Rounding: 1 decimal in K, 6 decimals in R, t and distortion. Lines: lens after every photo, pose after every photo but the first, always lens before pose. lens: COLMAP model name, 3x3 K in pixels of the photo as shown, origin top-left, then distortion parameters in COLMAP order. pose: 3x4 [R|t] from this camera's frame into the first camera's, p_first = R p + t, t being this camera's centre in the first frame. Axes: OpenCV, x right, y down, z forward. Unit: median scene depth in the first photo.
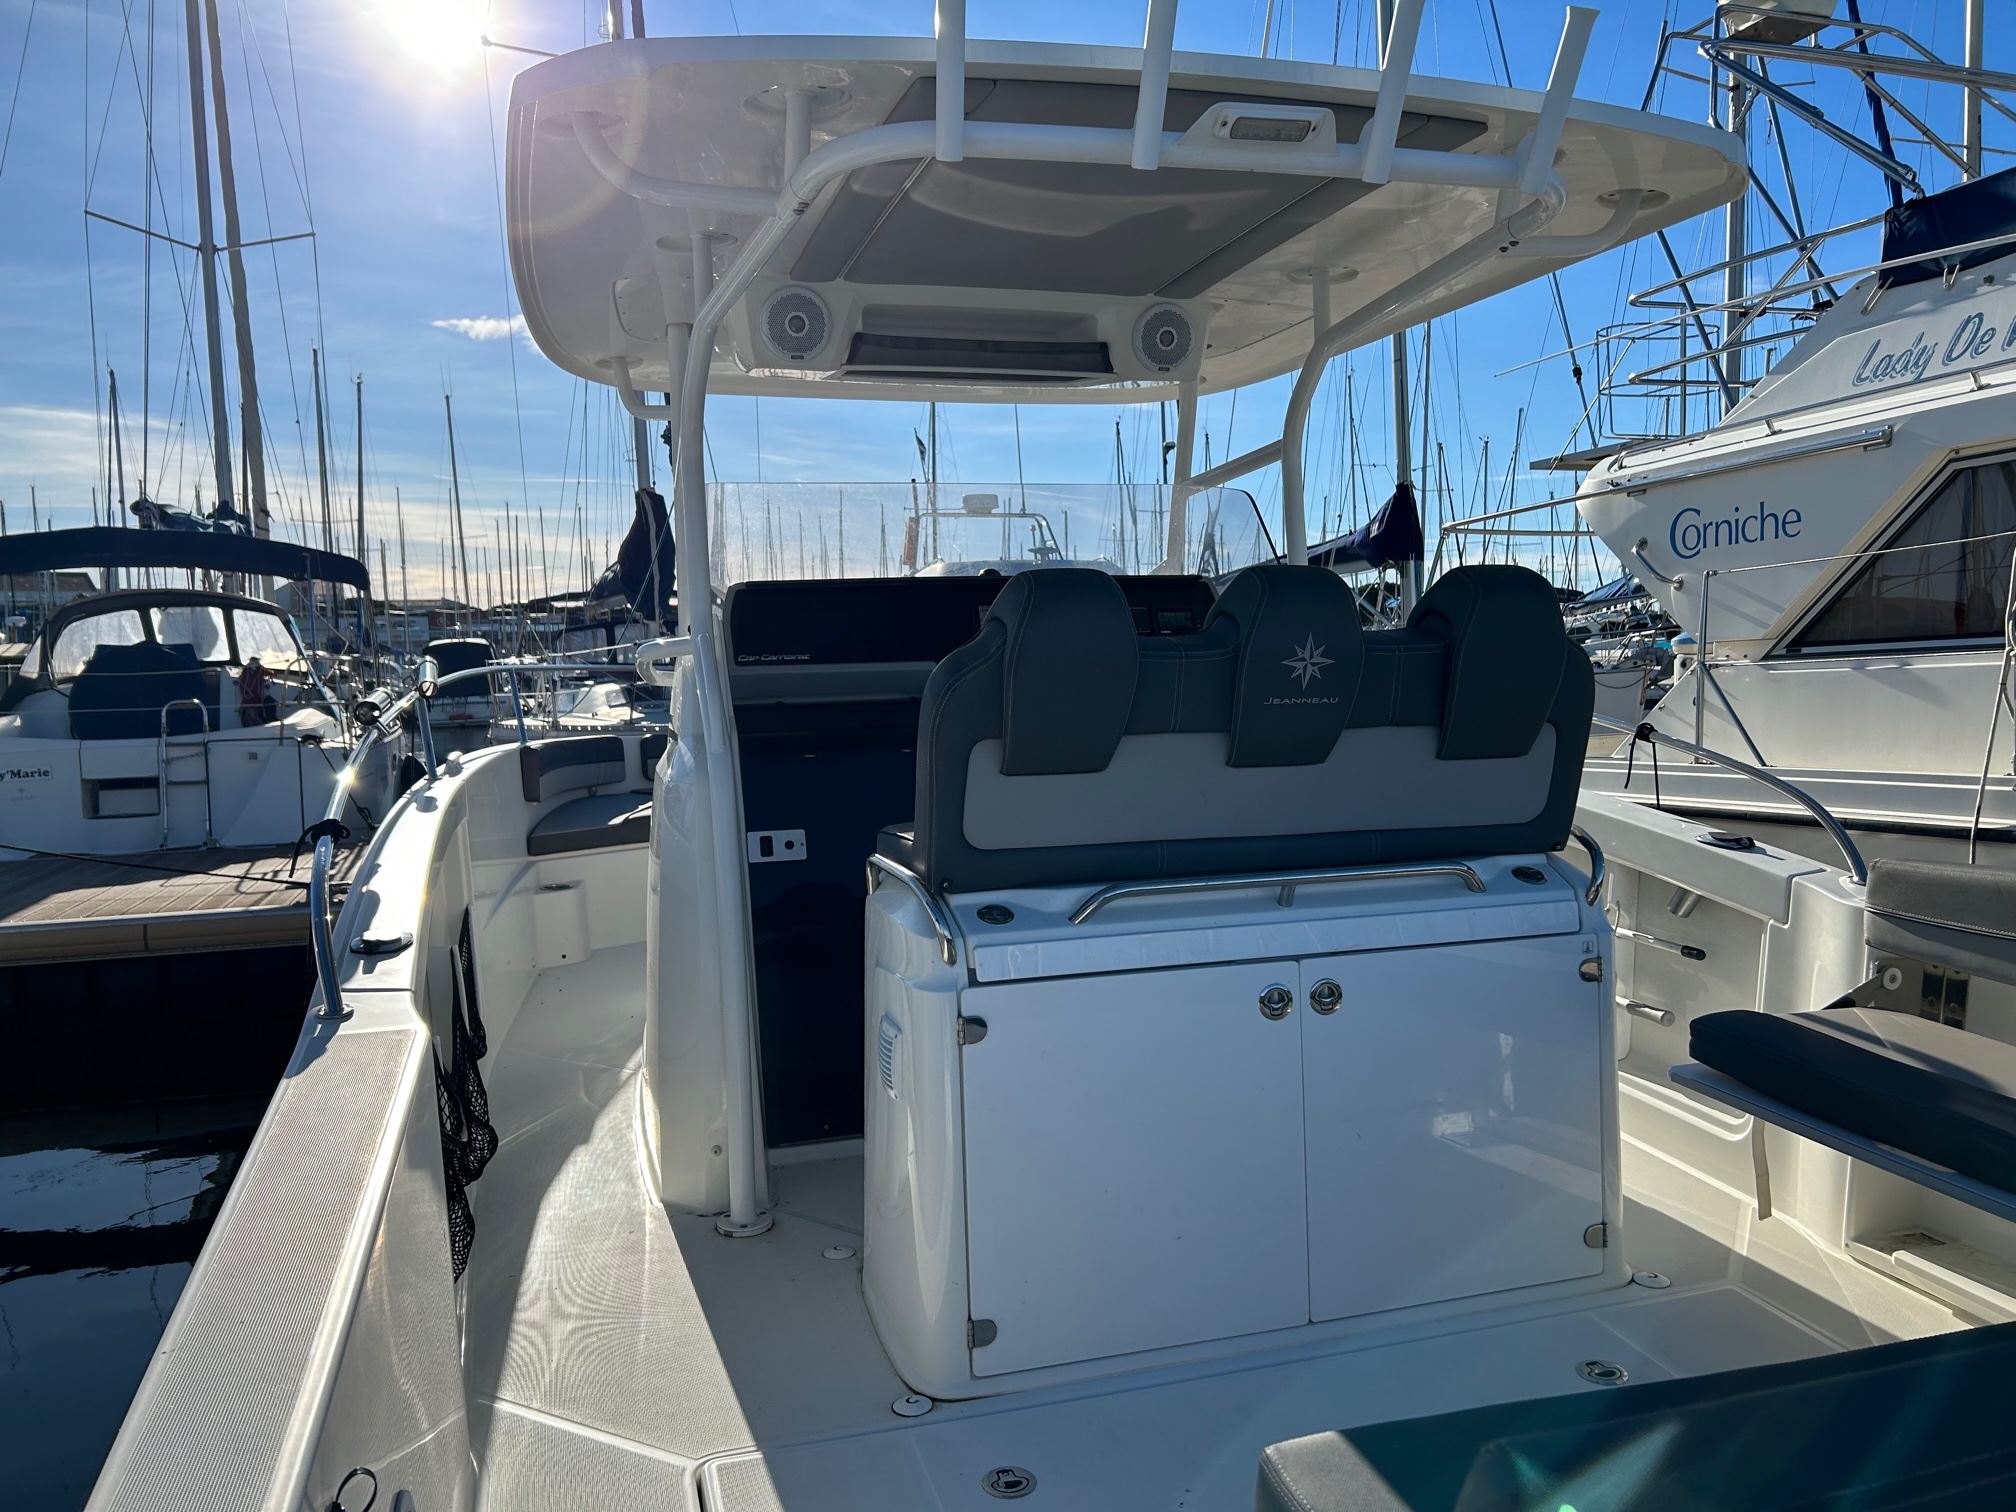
lens RADIAL K [[1511.1, 0, 1000.6], [0, 1511.1, 757.4], [0, 0, 1]] dist [0.043733, -0.009067]
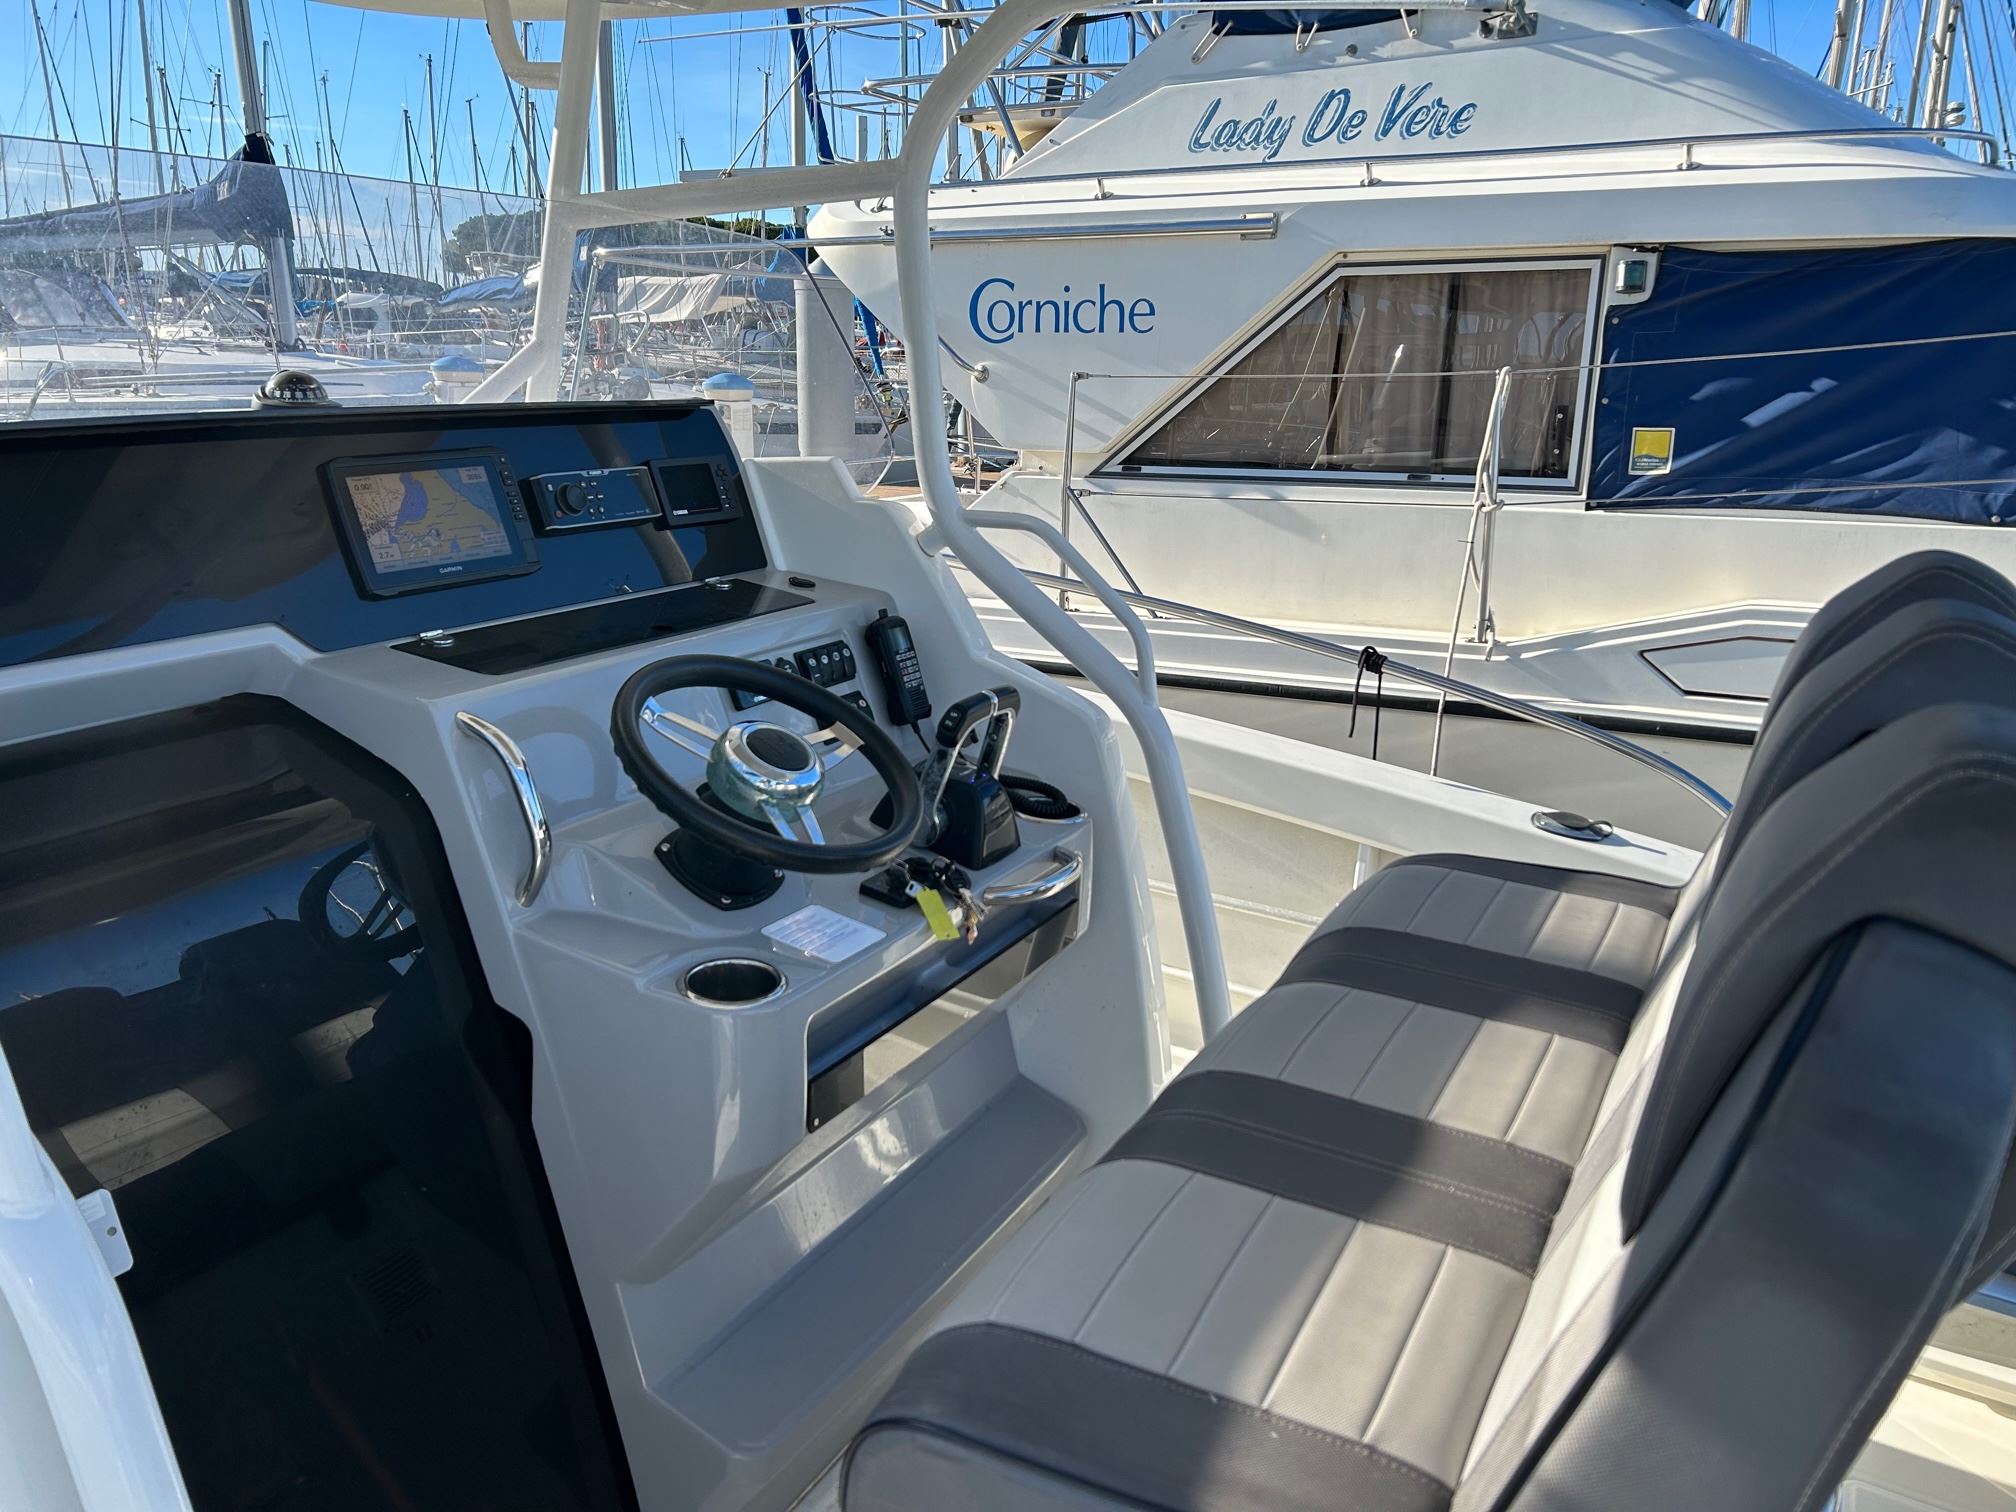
lens RADIAL K [[1511.1, 0, 1000.6], [0, 1511.1, 756.3], [0, 0, 1]] dist [0.043733, -0.009067]
pose [[0.713898, -0.144348, 0.685210, -0.146901], [0.005411, 0.979631, 0.200734, -0.083868], [-0.700229, -0.139596, 0.700138, 0.436768]]
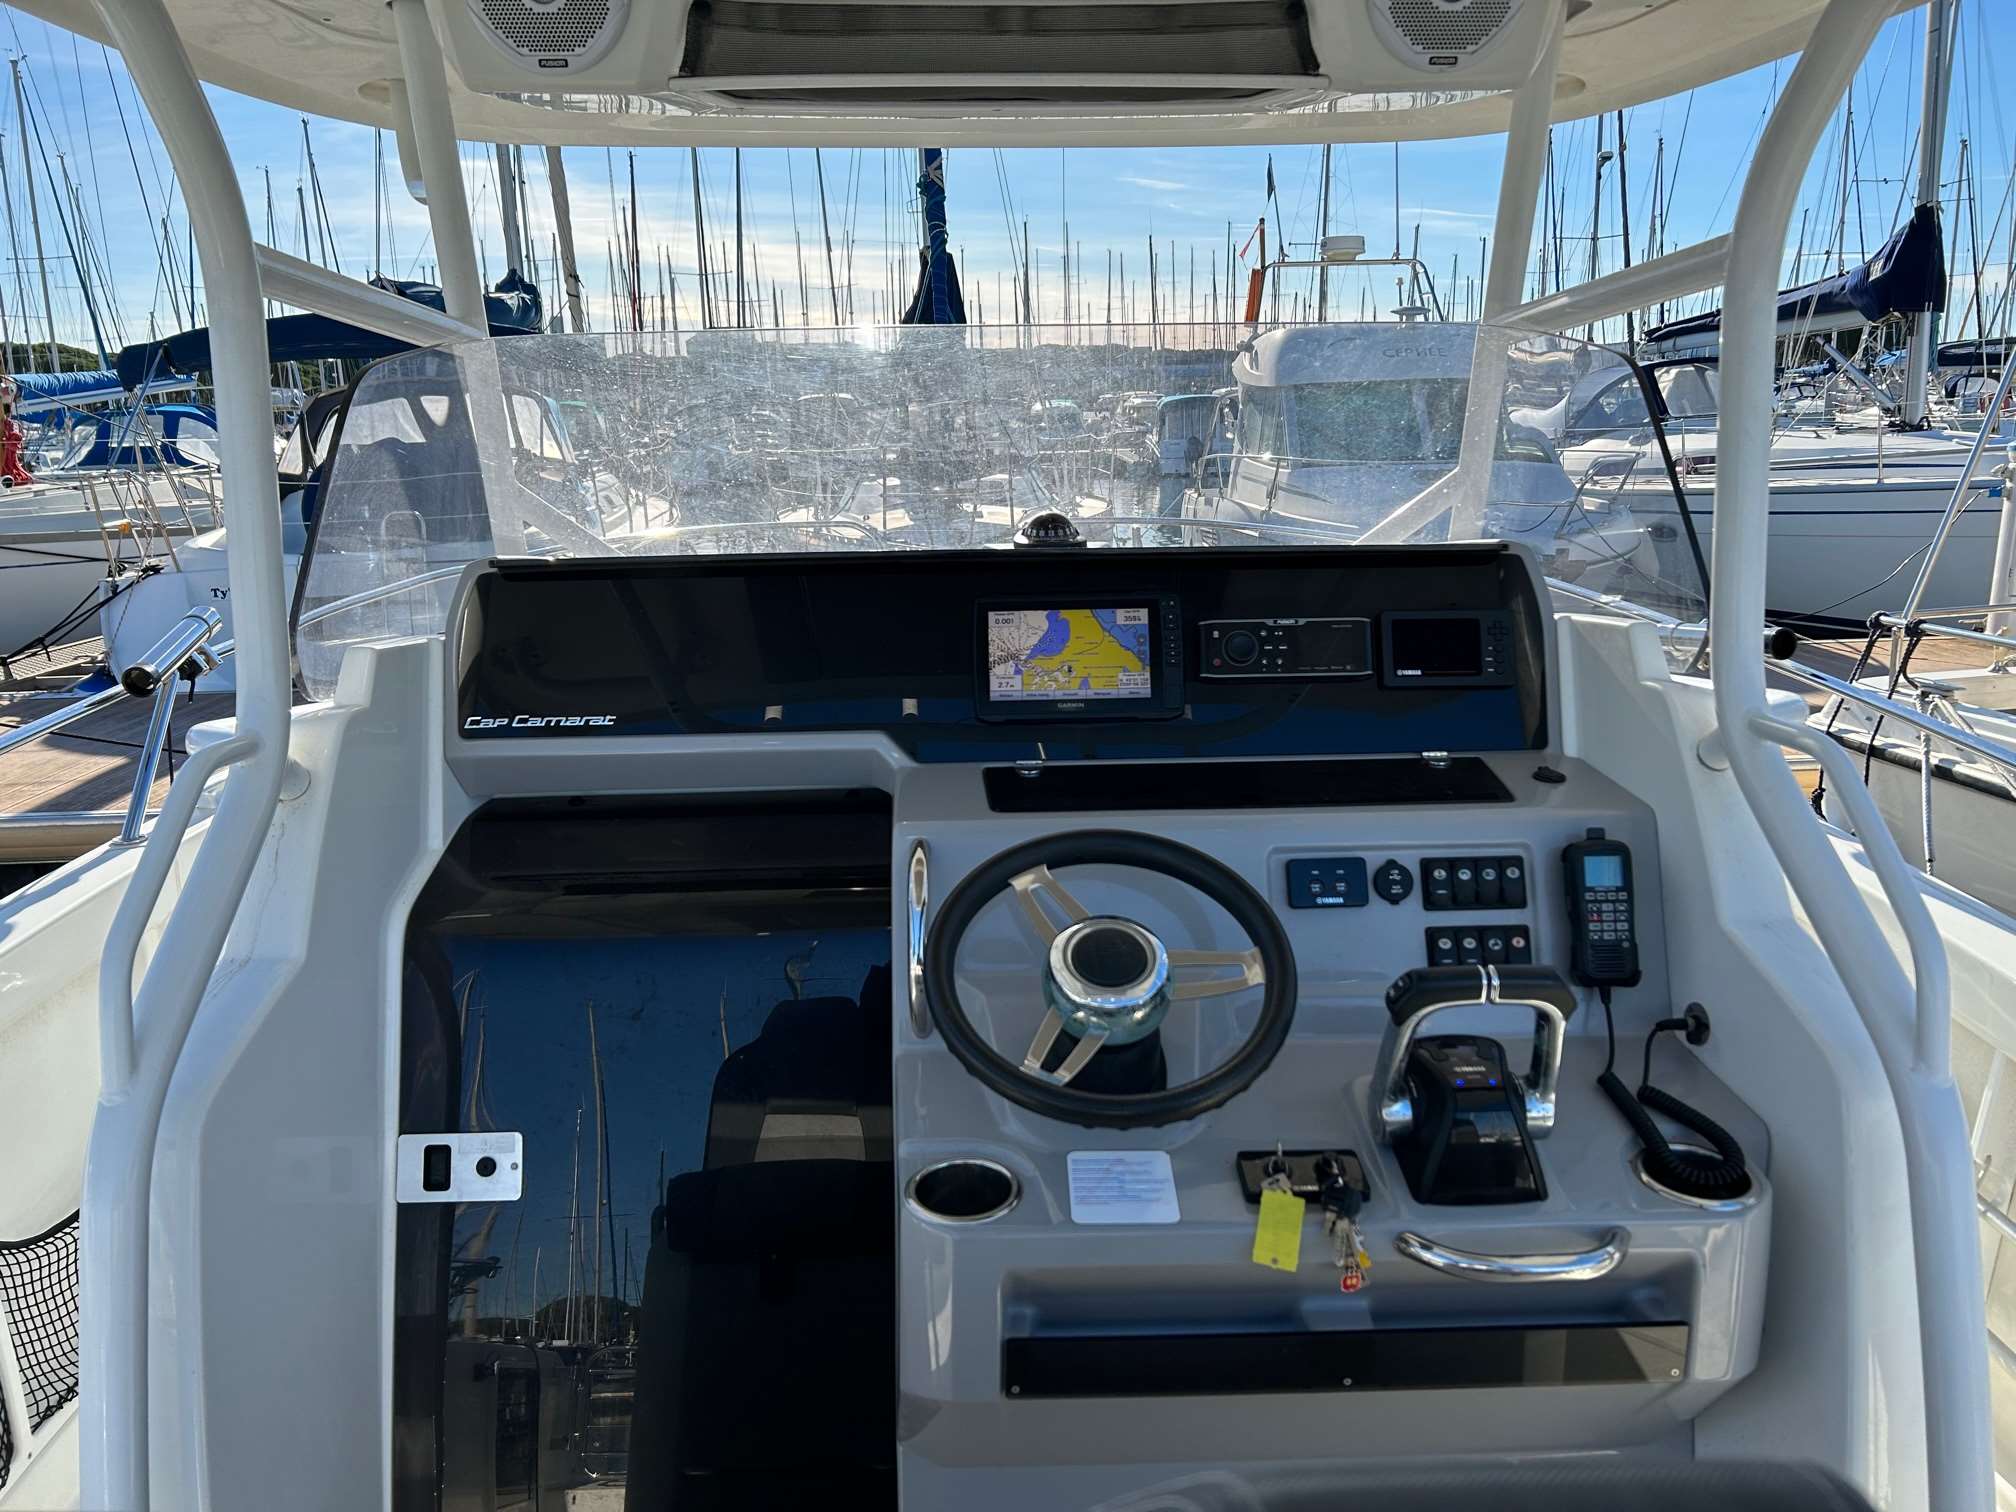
lens RADIAL K [[1511.1, 0, 1001.4], [0, 1511.1, 716.2], [0, 0, 1]] dist [0.043733, -0.009067]
pose [[0.967541, 0.067651, -0.243489, 0.082184], [-0.031983, 0.988535, 0.147566, -0.106678], [0.250681, -0.134989, 0.958612, 0.425407]]
